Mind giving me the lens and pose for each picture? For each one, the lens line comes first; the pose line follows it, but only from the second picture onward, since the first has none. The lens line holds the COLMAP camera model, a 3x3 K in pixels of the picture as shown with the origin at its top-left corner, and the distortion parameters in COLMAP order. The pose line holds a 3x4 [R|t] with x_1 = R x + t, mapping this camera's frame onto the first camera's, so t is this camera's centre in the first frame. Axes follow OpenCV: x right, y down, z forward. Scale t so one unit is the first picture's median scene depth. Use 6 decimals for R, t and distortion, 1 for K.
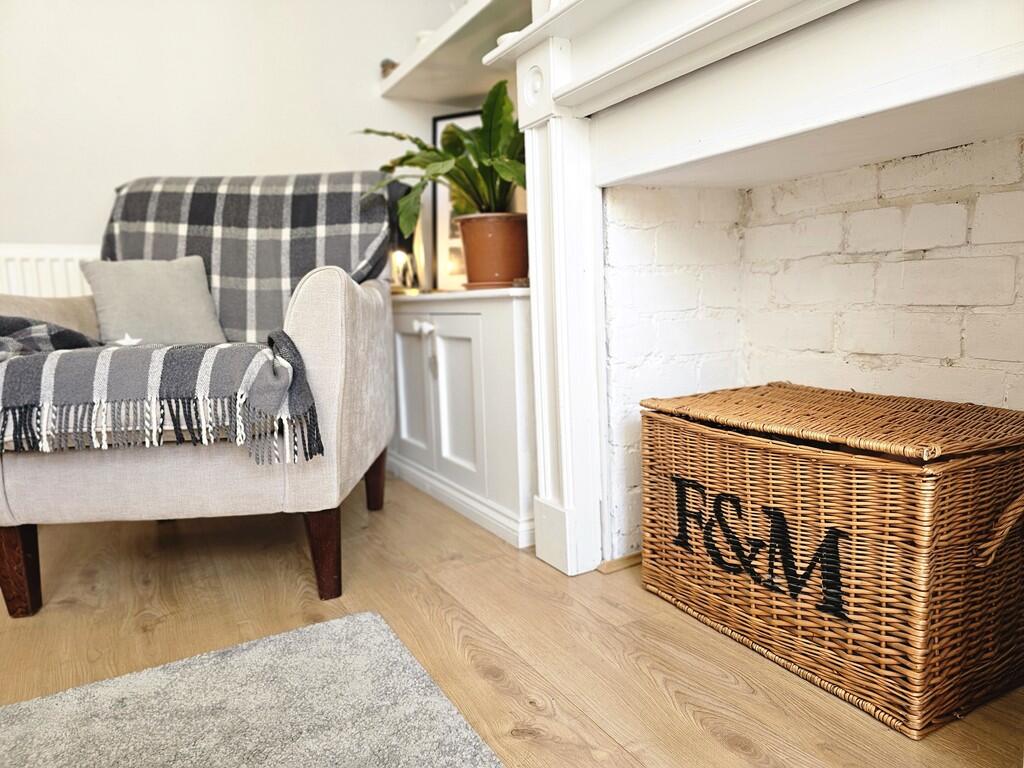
lens RADIAL K [[694.8, 0, 517.1], [0, 694.8, 387.4], [0, 0, 1]] dist [0.018023, -0.001726]
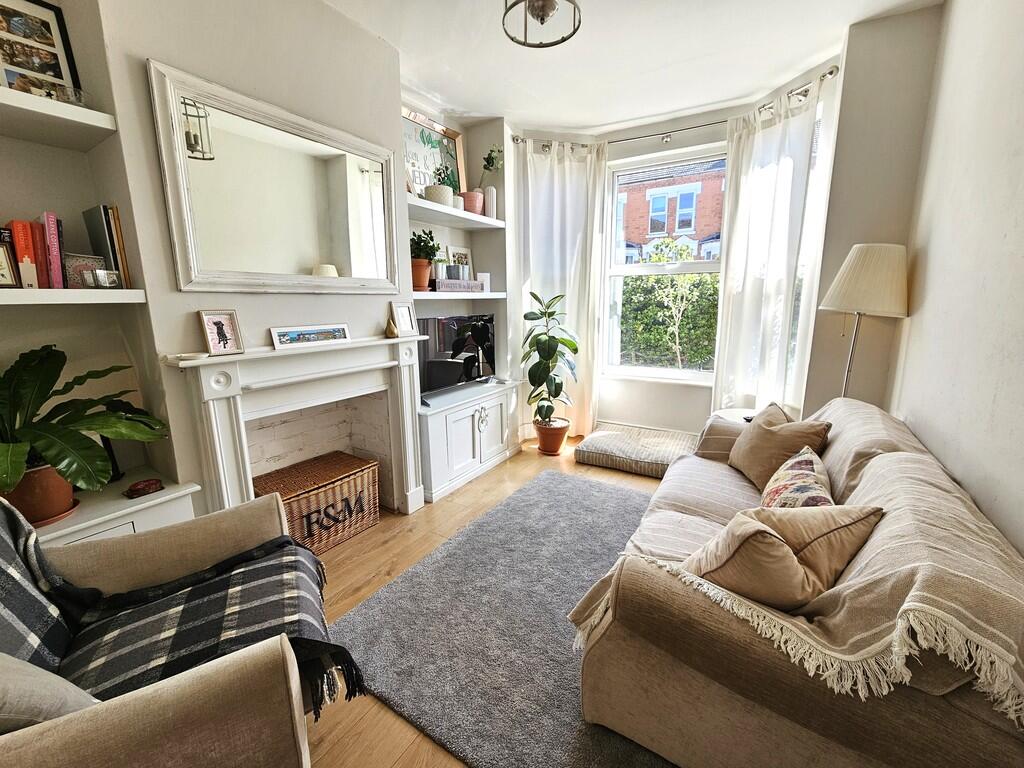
lens RADIAL K [[418.5, 0, 515.5], [0, 418.5, 380.1], [0, 0, 1]] dist [-0.002809, 0.000259]
pose [[-0.476000, -0.126498, 0.870300, -1.595457], [0.139175, 0.966296, 0.216571, -0.653561], [-0.868363, 0.224212, -0.442351, 0.912221]]
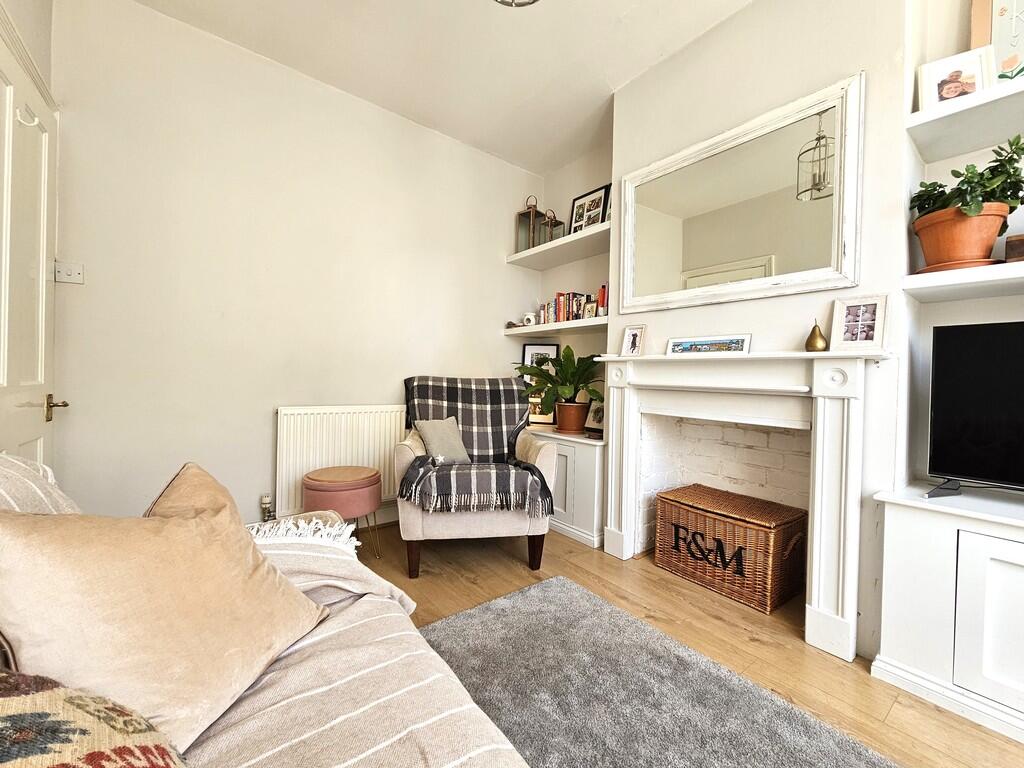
lens RADIAL K [[418.5, 0, 515.5], [0, 418.5, 380.1], [0, 0, 1]] dist [-0.002809, 0.000259]
pose [[0.987769, 0.059231, 0.144234, -0.695279], [-0.041227, 0.991330, -0.124761, -0.213178], [-0.150373, 0.117289, 0.981647, -0.634735]]
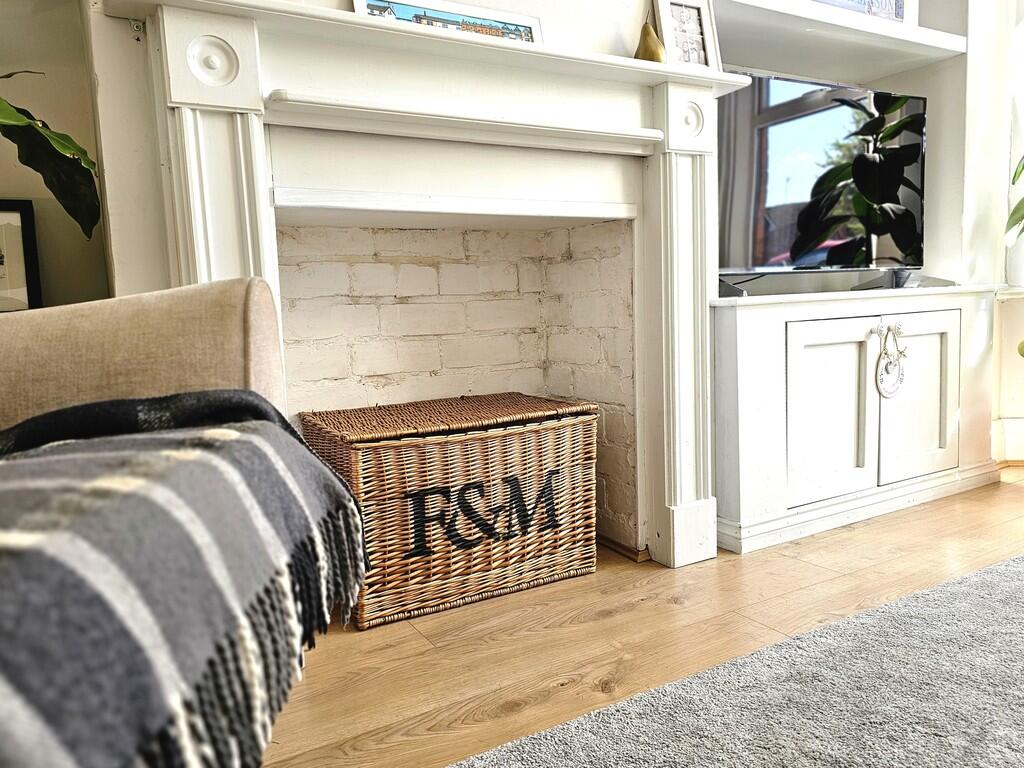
lens RADIAL K [[760.1, 0, 519.0], [0, 760.1, 383.9], [0, 0, 1]] dist [0.099163, -0.108436]
pose [[-0.025853, -0.070406, 0.997183, -0.979669], [0.167267, 0.983149, 0.073752, -0.101113], [-0.985573, 0.168703, -0.013641, 0.844735]]
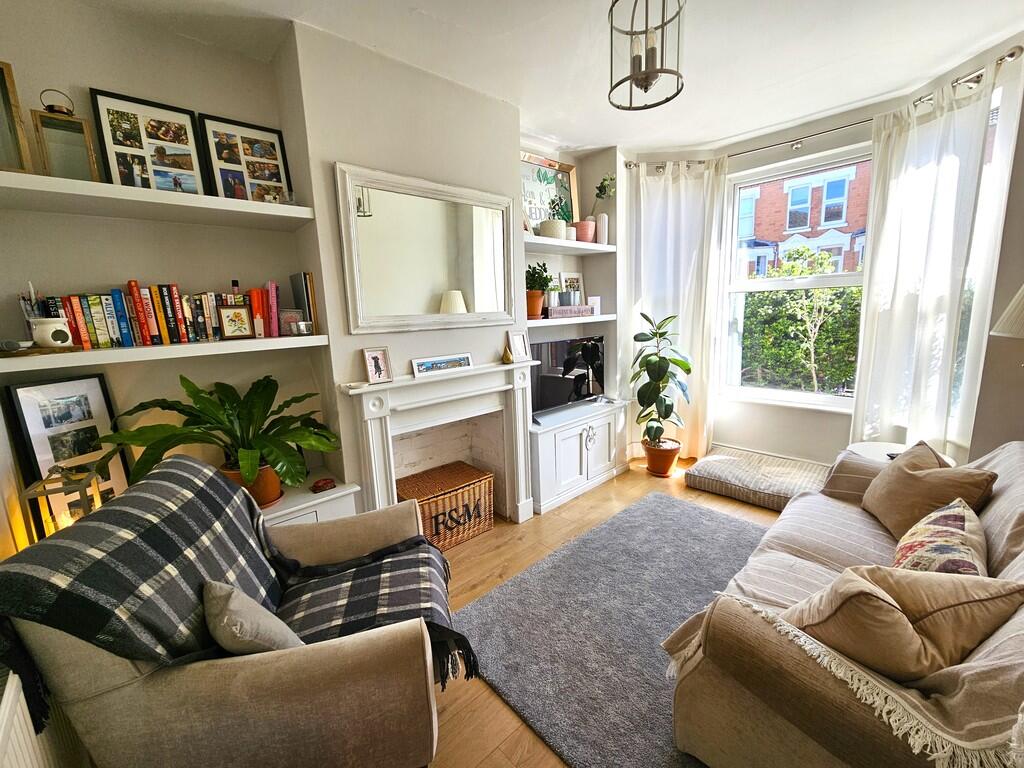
lens RADIAL K [[418.5, 0, 515.5], [0, 418.5, 380.1], [0, 0, 1]] dist [-0.002809, 0.000259]
pose [[-0.224813, -0.121064, 0.966852, -1.724653], [0.170948, 0.971962, 0.161453, -0.764589], [-0.959289, 0.201578, -0.197814, 0.915650]]
